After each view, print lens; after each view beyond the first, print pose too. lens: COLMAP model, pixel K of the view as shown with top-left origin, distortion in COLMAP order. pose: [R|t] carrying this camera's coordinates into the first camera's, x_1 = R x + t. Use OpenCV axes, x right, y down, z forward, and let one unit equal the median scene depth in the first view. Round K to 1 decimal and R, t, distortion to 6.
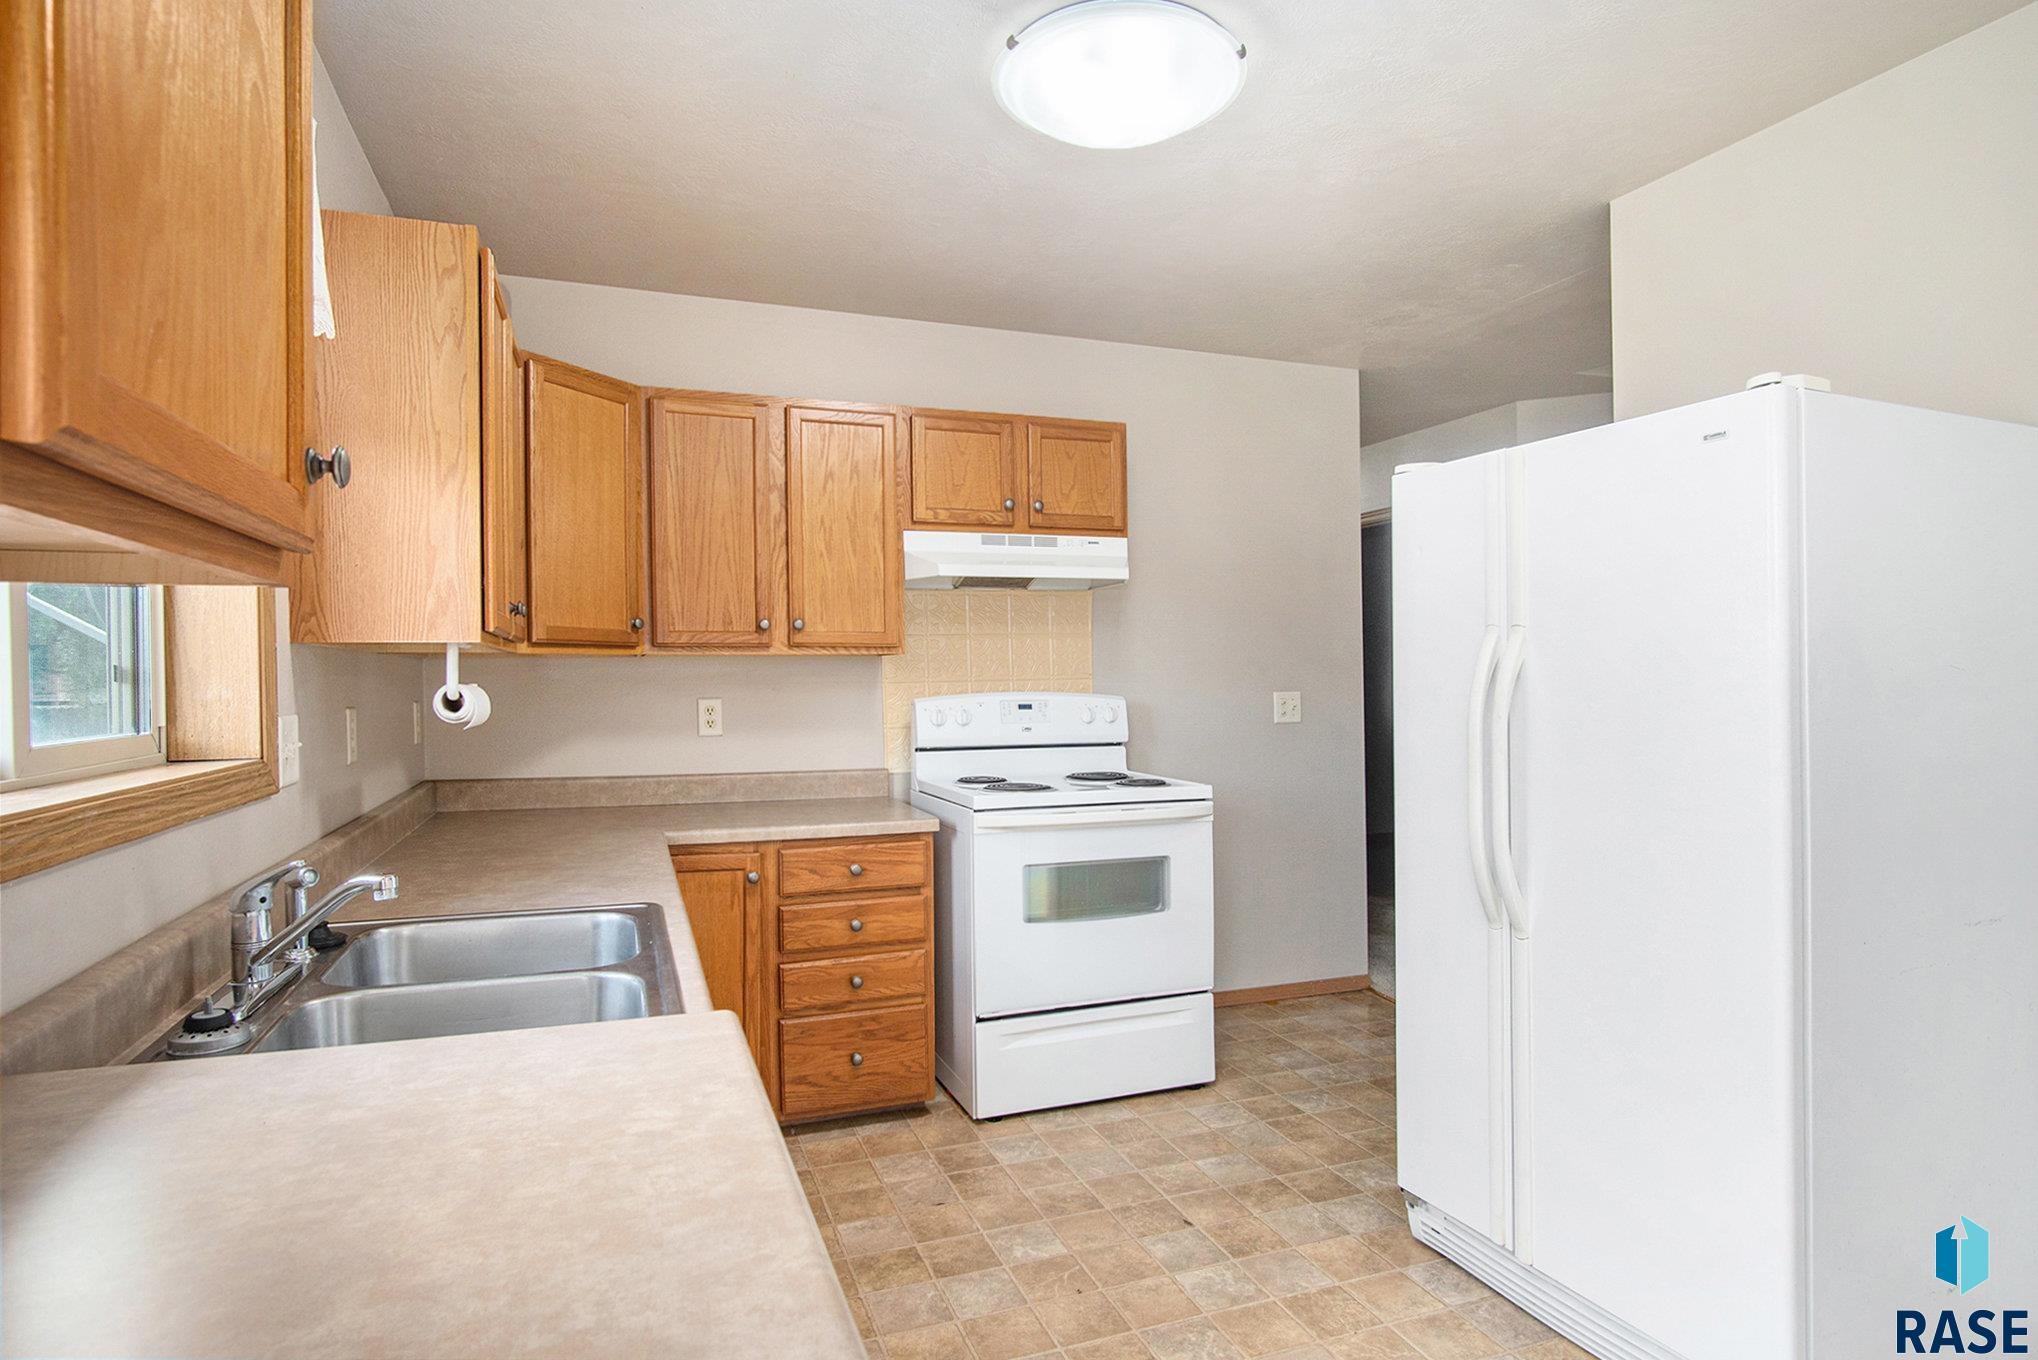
lens RADIAL K [[1097.5, 0, 1042.4], [0, 1097.5, 692.8], [0, 0, 1]] dist [-0.029511, 0.007465]
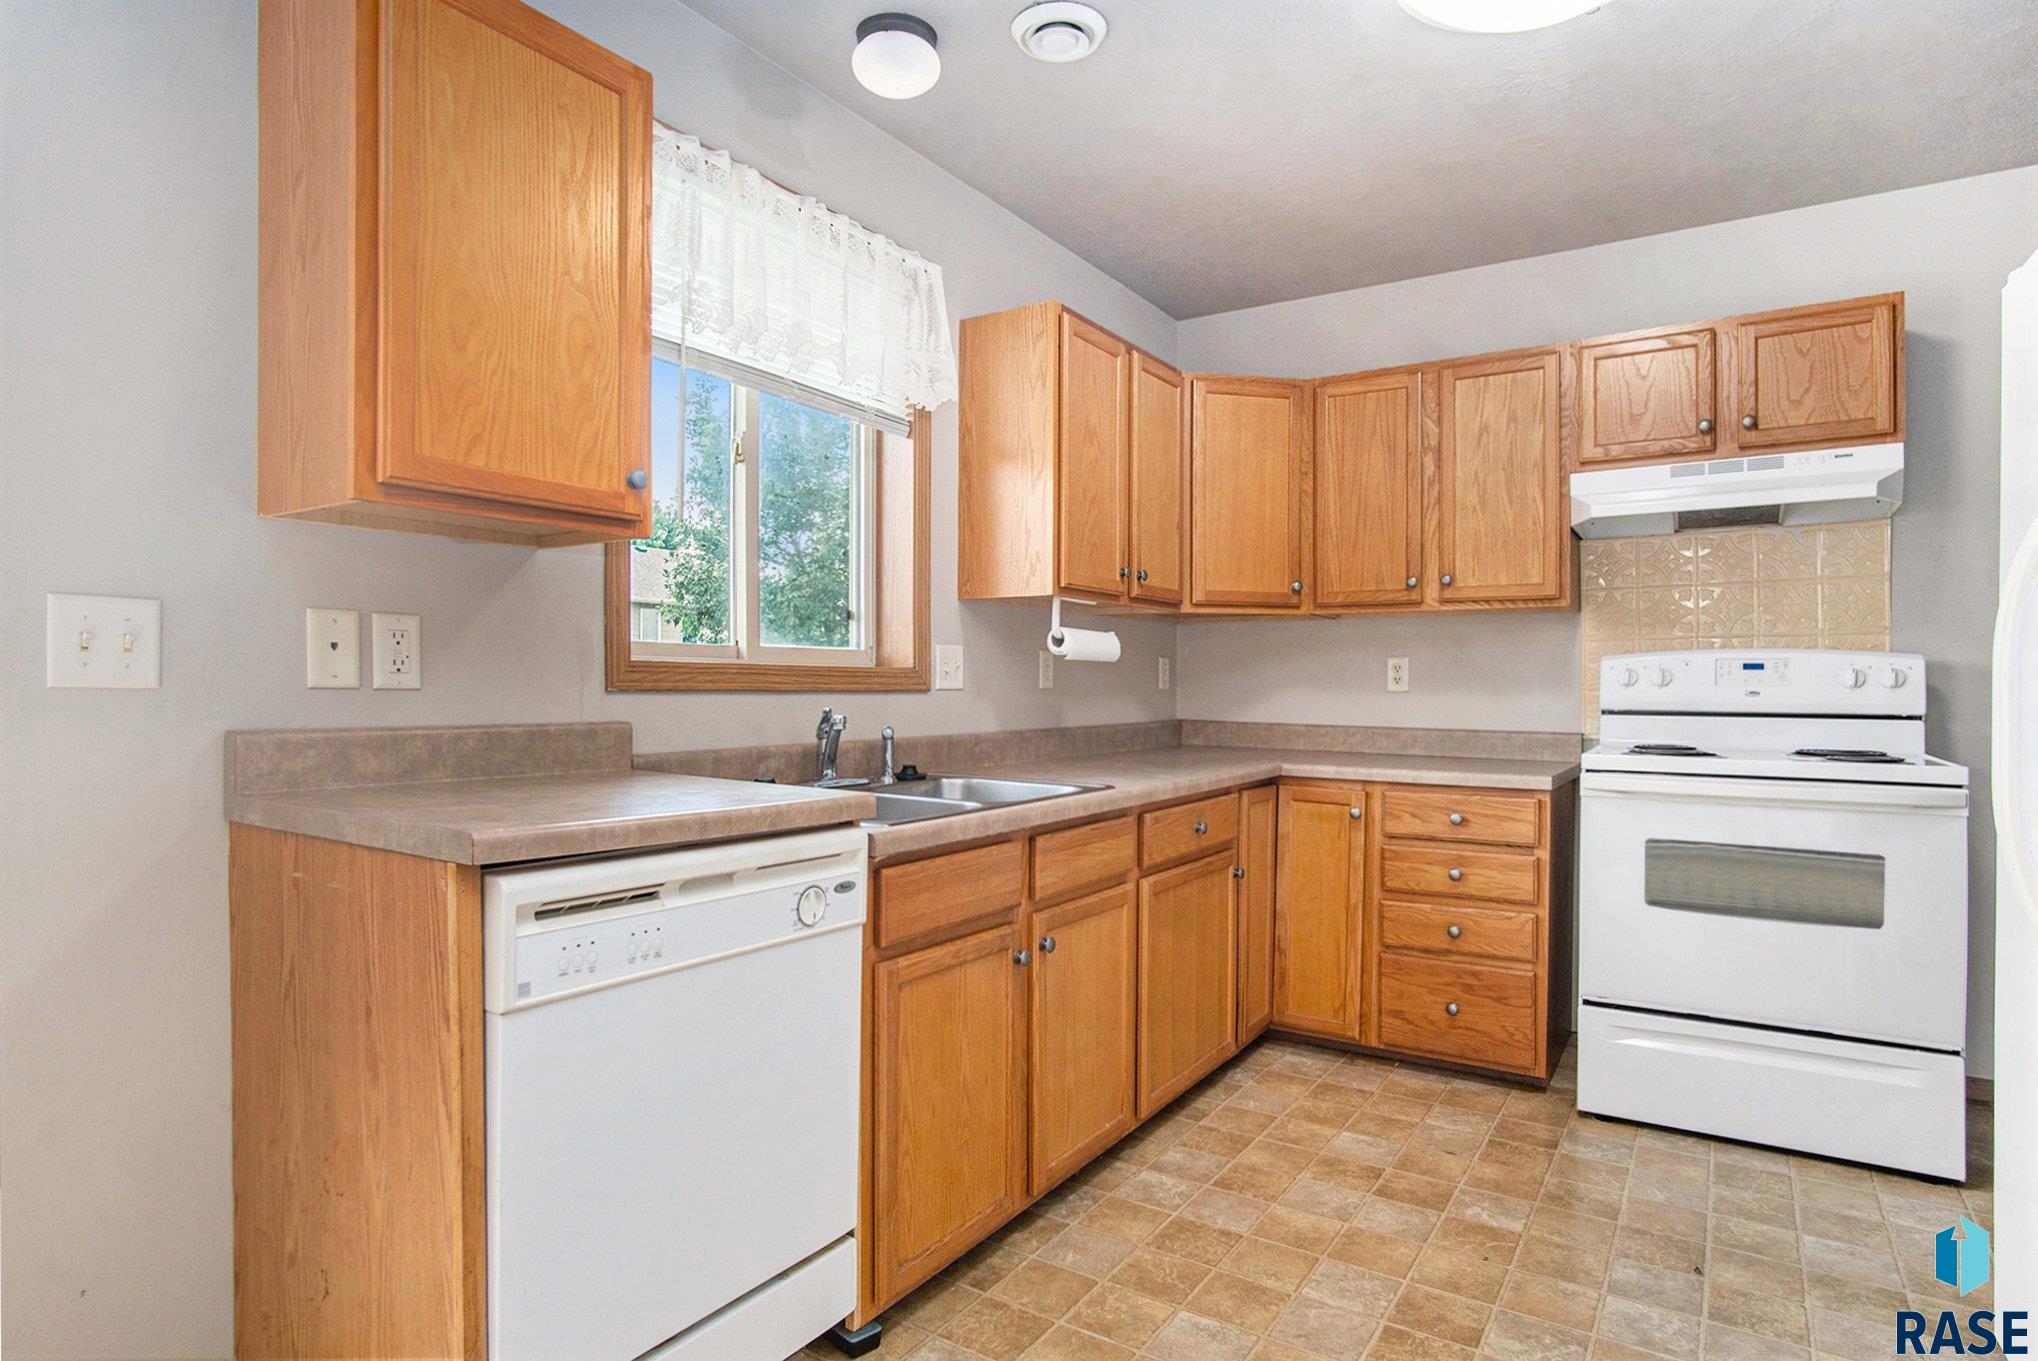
lens RADIAL K [[1097.5, 0, 979.8], [0, 1097.5, 673.2], [0, 0, 1]] dist [-0.029511, 0.007465]
pose [[0.571444, 0.004649, -0.820628, 0.381039], [-0.021170, 0.999735, -0.009079, 0.044957], [0.820368, 0.022561, 0.571391, 0.069133]]
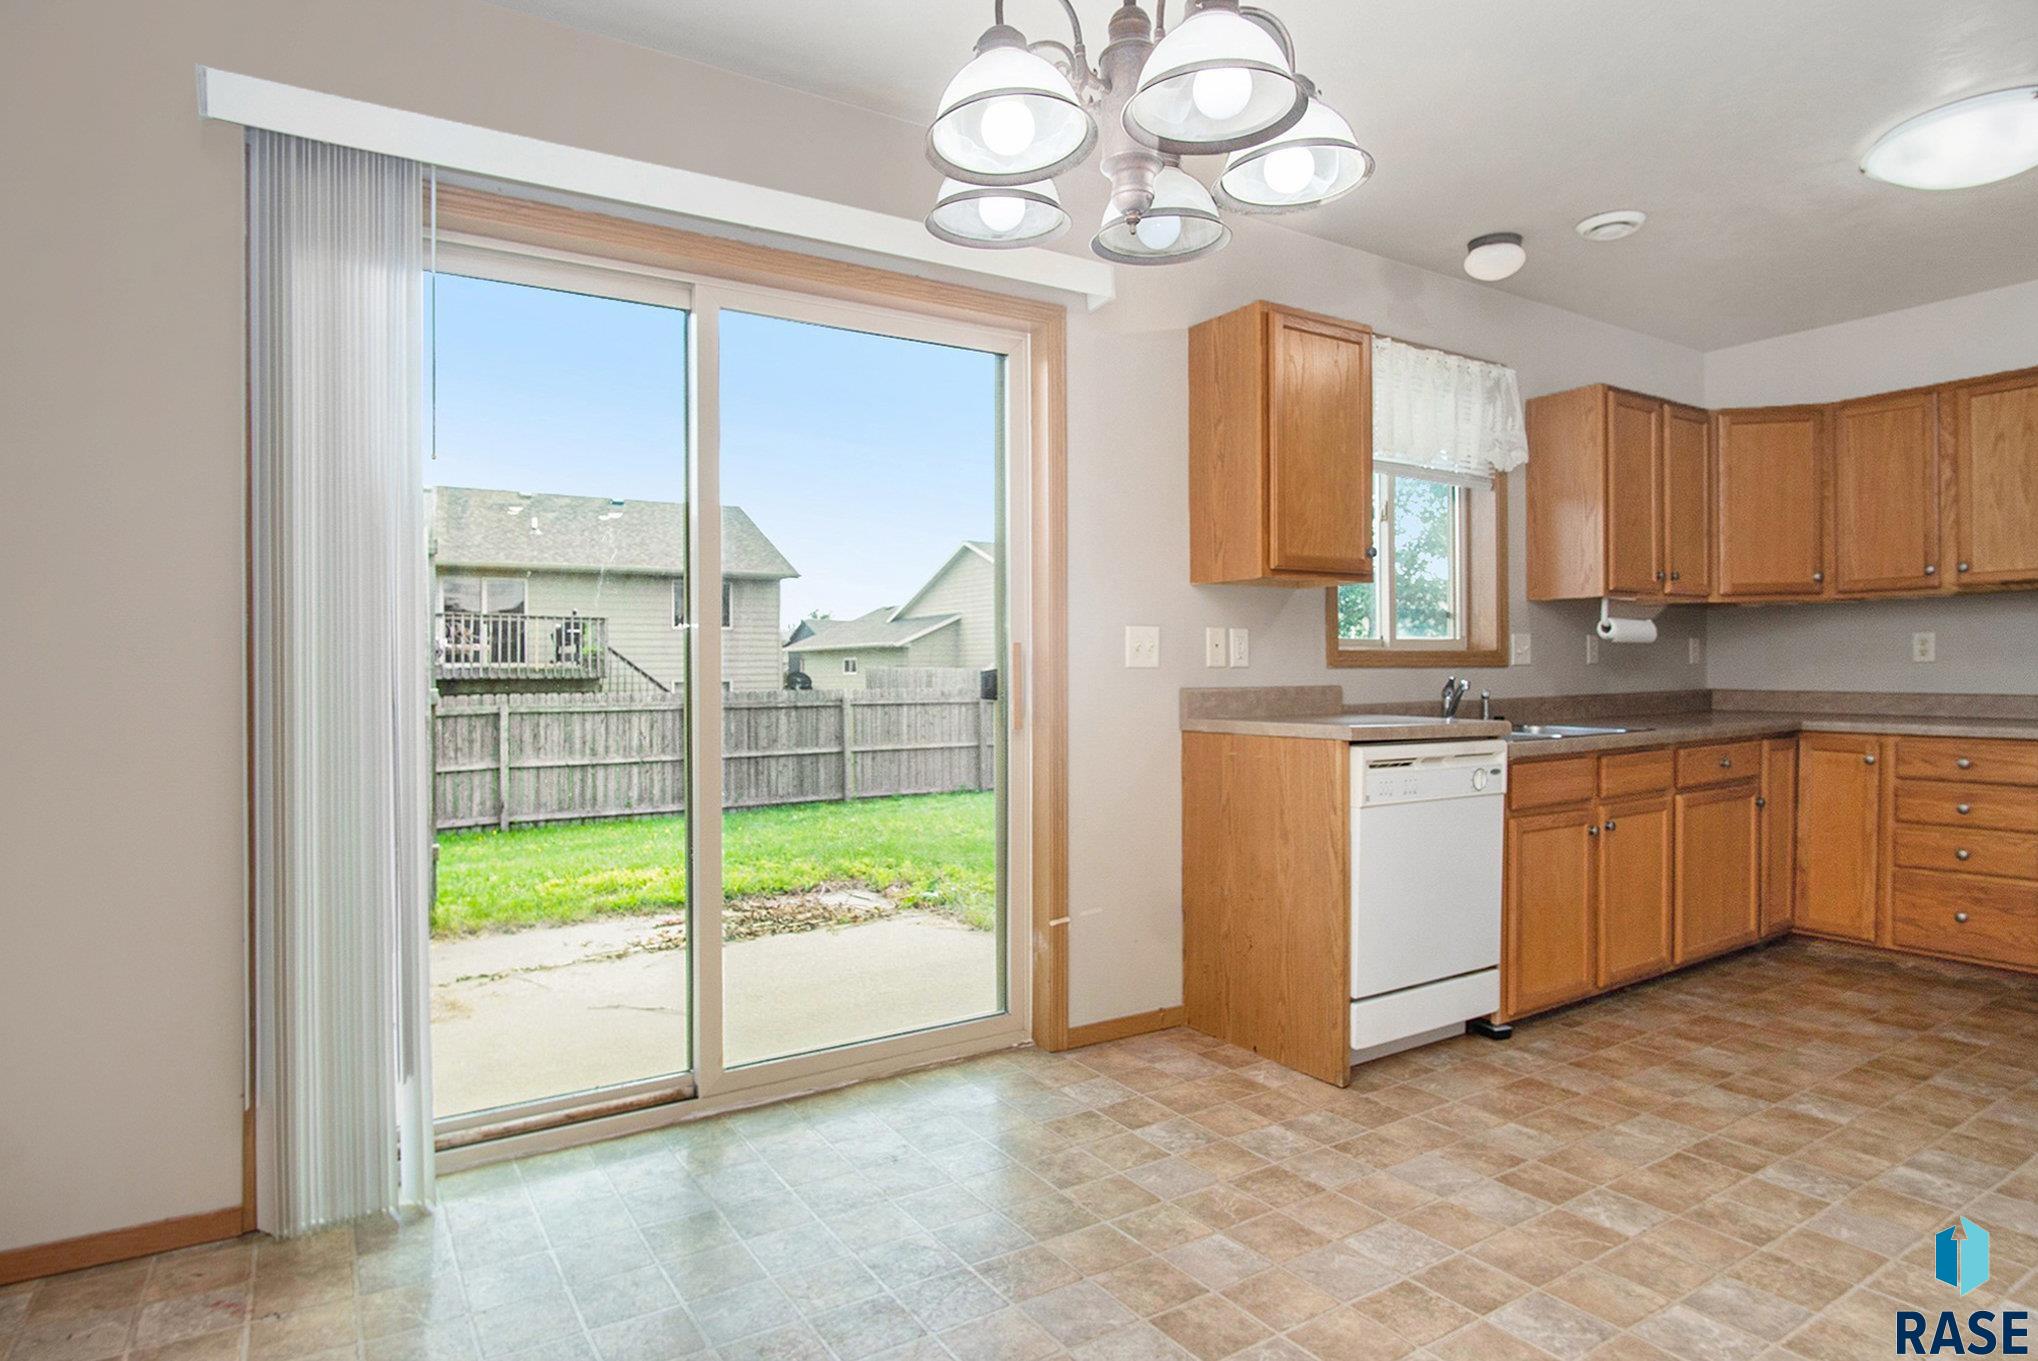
lens RADIAL K [[1097.5, 0, 1040.1], [0, 1097.5, 678.7], [0, 0, 1]] dist [-0.029511, 0.007465]
pose [[0.226492, 0.015450, -0.973891, 0.745347], [-0.004869, 0.999880, 0.014730, 0.050868], [0.974001, 0.001405, 0.226540, -0.278375]]
